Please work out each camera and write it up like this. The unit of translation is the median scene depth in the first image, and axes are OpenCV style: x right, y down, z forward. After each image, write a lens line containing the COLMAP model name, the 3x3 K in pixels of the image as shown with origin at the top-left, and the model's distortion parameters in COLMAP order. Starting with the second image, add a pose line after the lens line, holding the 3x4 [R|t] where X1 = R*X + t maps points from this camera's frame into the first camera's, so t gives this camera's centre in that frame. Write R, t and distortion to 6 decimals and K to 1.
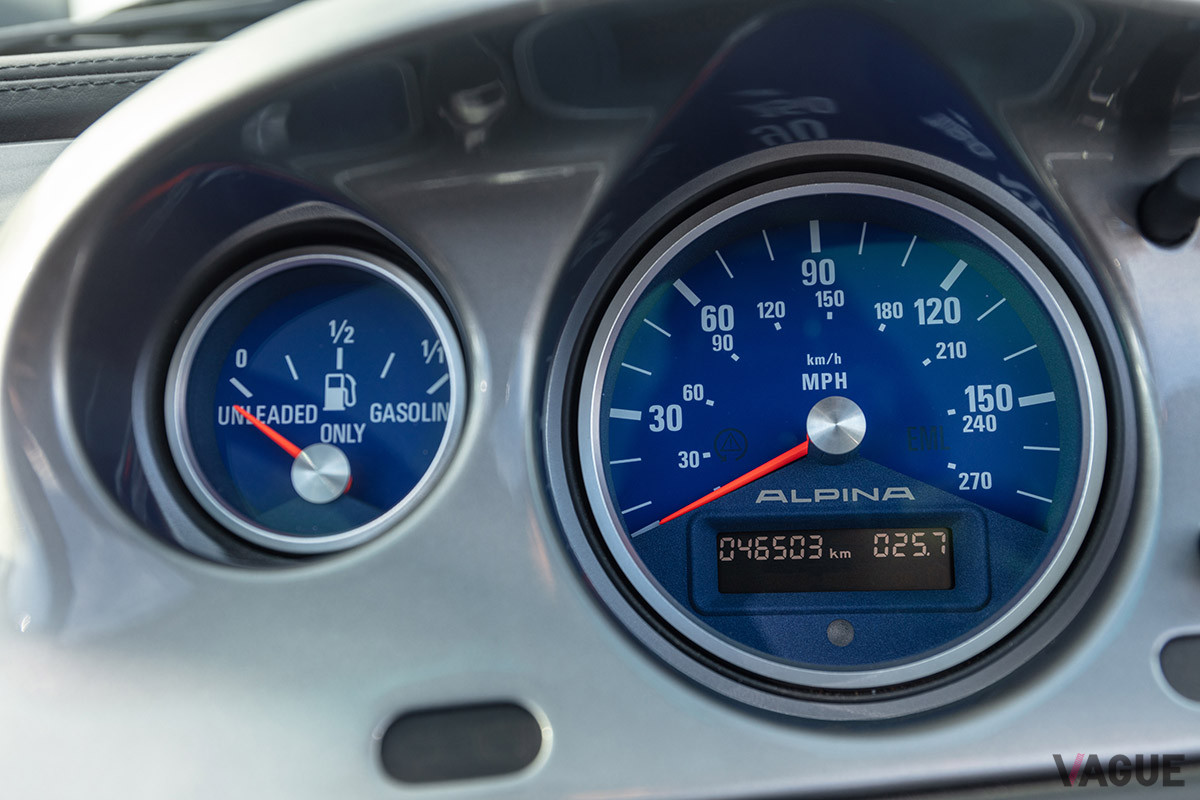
lens RADIAL K [[1320.4, 0, 600.0], [0, 1320.4, 400.0], [0, 0, 1]] dist [-0.008551, -0.001864]
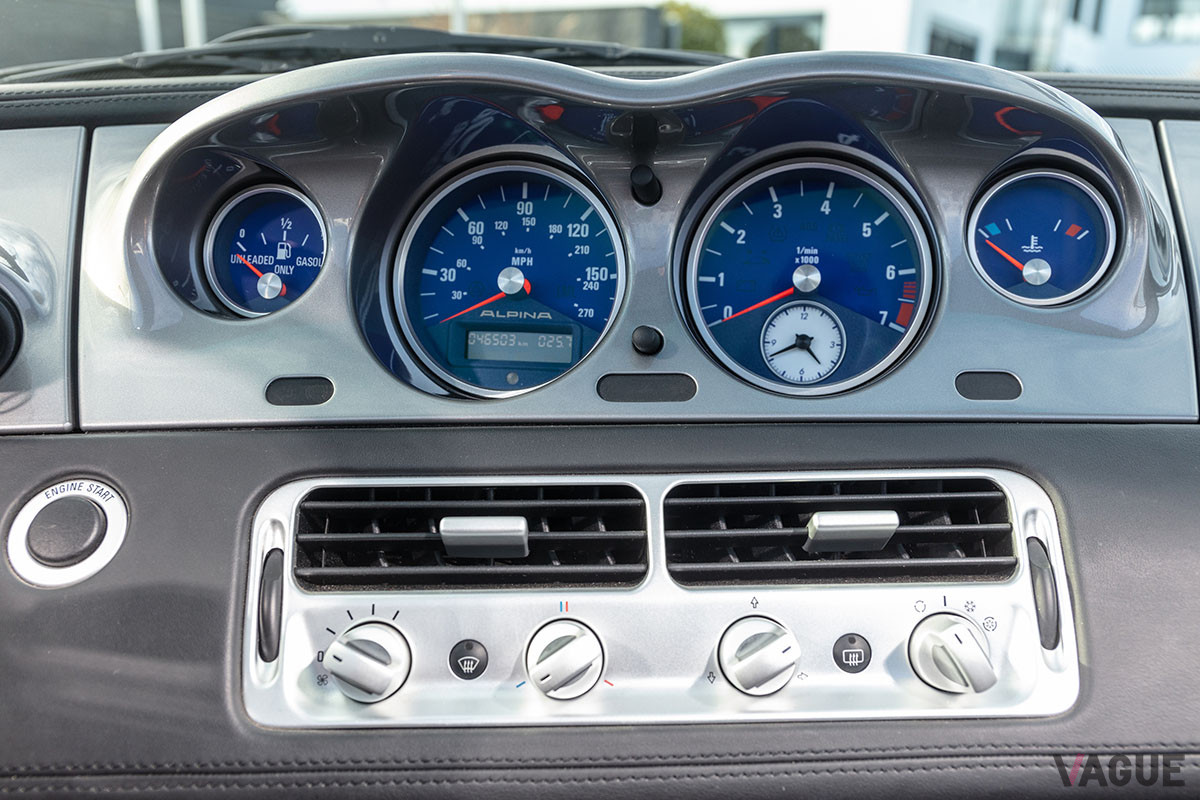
lens RADIAL K [[994.6, 0, 600.0], [0, 994.6, 400.0], [0, 0, 1]] dist [-0.004434, -0.001221]
pose [[0.995530, 0.068481, -0.065047, 0.416103], [-0.061595, 0.992820, 0.102543, 0.035096], [0.071602, -0.098078, 0.992600, -0.580044]]
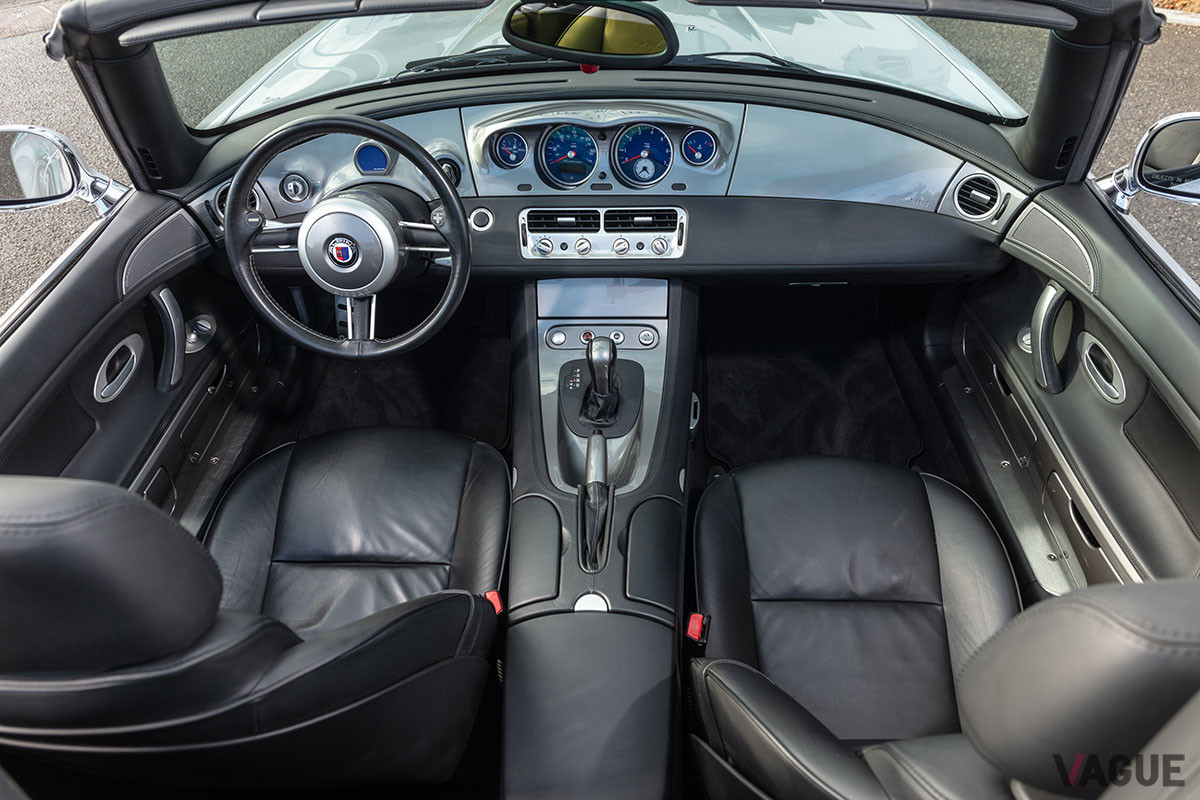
lens RADIAL K [[829.6, 0, 600.0], [0, 829.6, 400.0], [0, 0, 1]] dist [0.003658, 0.000674]
pose [[0.990290, 0.110456, -0.084417, 0.949745], [-0.052045, 0.857629, 0.511628, -1.318937], [0.128911, -0.502266, 0.855050, -4.201418]]
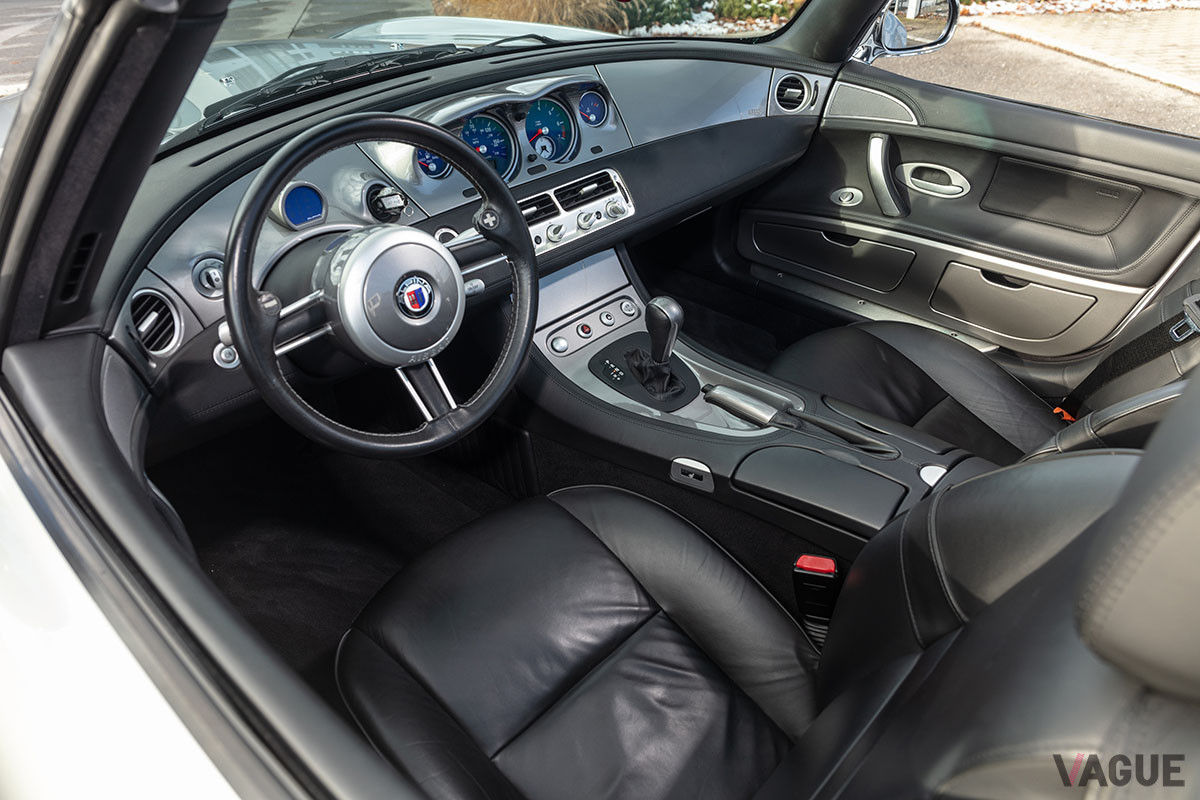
lens RADIAL K [[827.6, 0, 600.0], [0, 827.6, 400.0], [0, 0, 1]] dist [-0.007331, -0.001835]
pose [[0.758815, -0.329618, 0.561740, -2.327918], [0.087173, 0.906121, 0.413938, -0.552224], [-0.645446, -0.265135, 0.716312, -3.052239]]
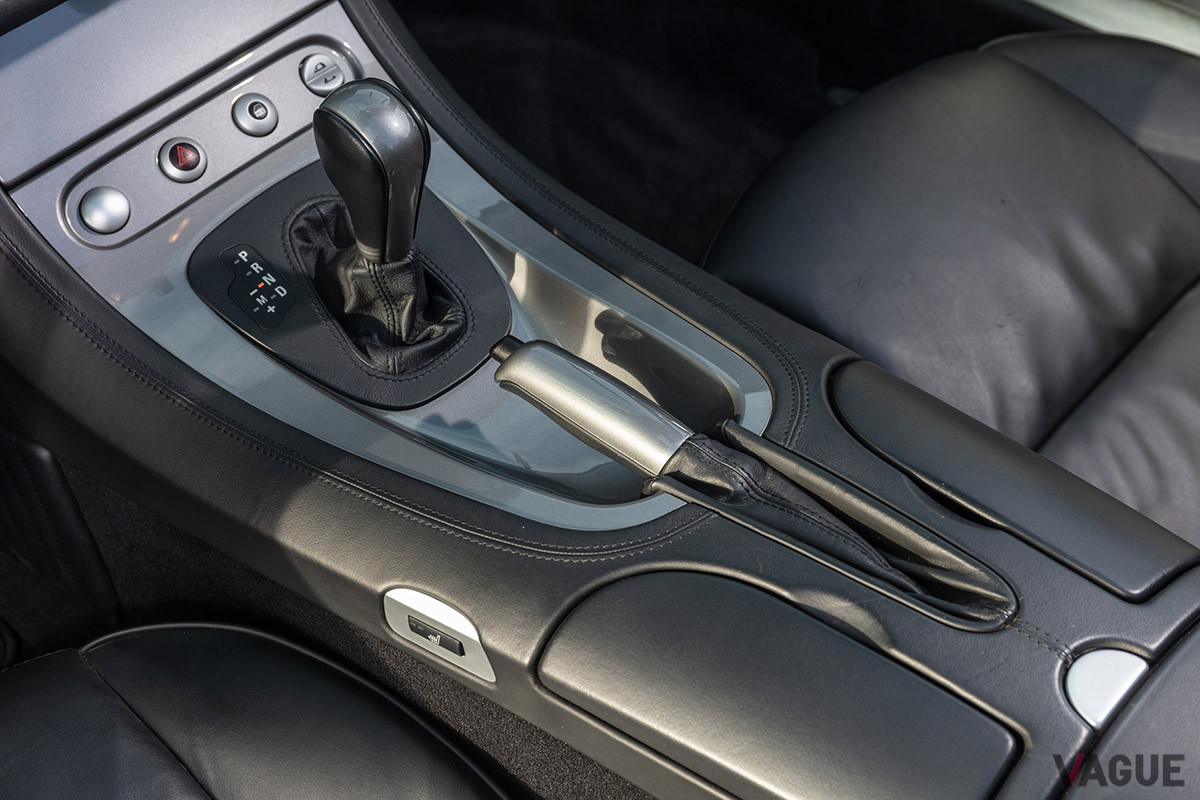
lens RADIAL K [[1707.6, 0, 600.0], [0, 1707.6, 400.0], [0, 0, 1]] dist [-0.002524, -0.012156]
pose [[0.744686, -0.469631, 0.474225, -0.837022], [0.115942, 0.790766, 0.601038, -0.538498], [-0.657267, -0.392602, 0.643322, -2.442994]]
